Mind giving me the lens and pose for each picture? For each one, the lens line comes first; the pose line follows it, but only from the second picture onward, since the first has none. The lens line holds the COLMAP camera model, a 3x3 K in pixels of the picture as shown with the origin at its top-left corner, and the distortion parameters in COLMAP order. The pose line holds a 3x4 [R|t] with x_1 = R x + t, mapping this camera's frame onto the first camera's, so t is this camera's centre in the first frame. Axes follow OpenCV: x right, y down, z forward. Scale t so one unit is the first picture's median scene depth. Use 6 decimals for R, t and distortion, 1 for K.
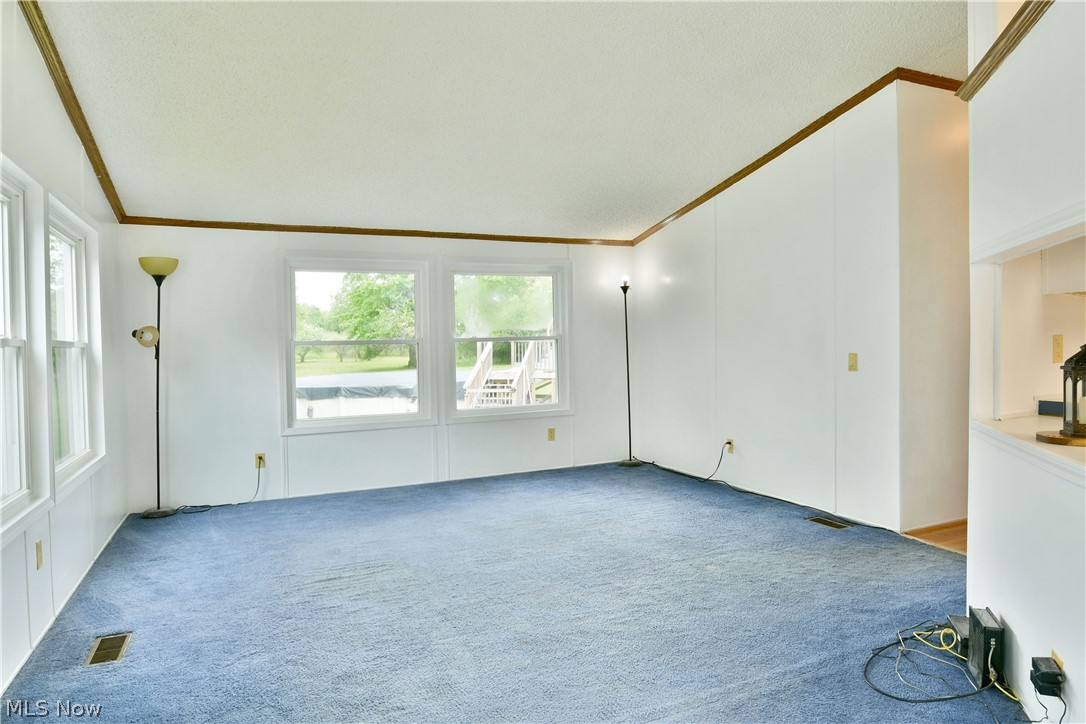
lens RADIAL K [[662.1, 0, 546.0], [0, 662.1, 357.4], [0, 0, 1]] dist [-0.009740, -0.006432]
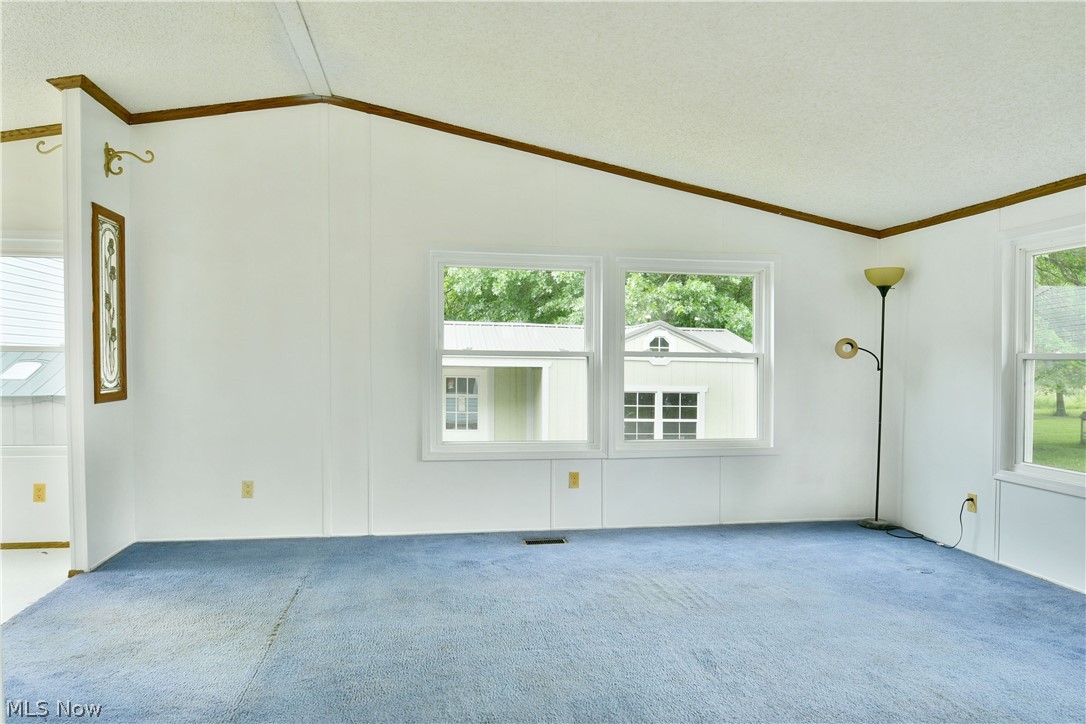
lens RADIAL K [[662.1, 0, 542.8], [0, 662.1, 362.9], [0, 0, 1]] dist [-0.009740, -0.006432]
pose [[-0.264829, 0.017068, -0.964144, 0.543062], [-0.015175, 0.999646, 0.021865, -0.024759], [0.964176, 0.020422, -0.264476, 0.831729]]
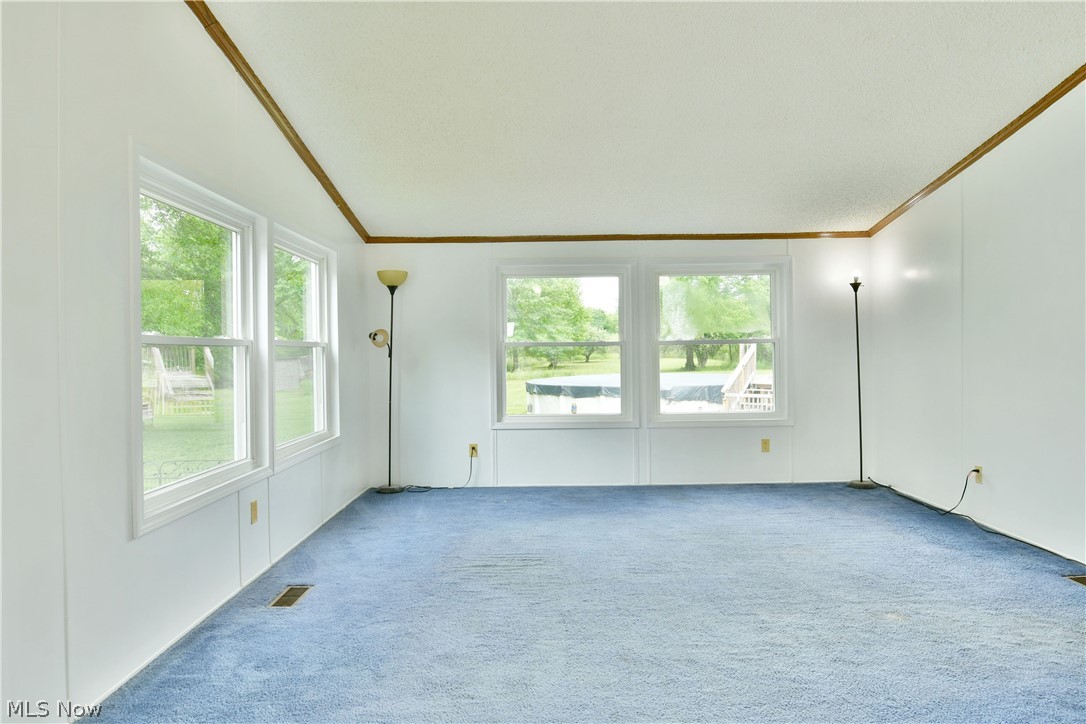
lens RADIAL K [[662.1, 0, 552.1], [0, 662.1, 352.1], [0, 0, 1]] dist [-0.009740, -0.006432]
pose [[0.913384, 0.012877, -0.406896, 0.153525], [-0.017240, 0.999826, -0.007059, -0.003321], [0.406735, 0.013463, 0.913447, 0.046097]]
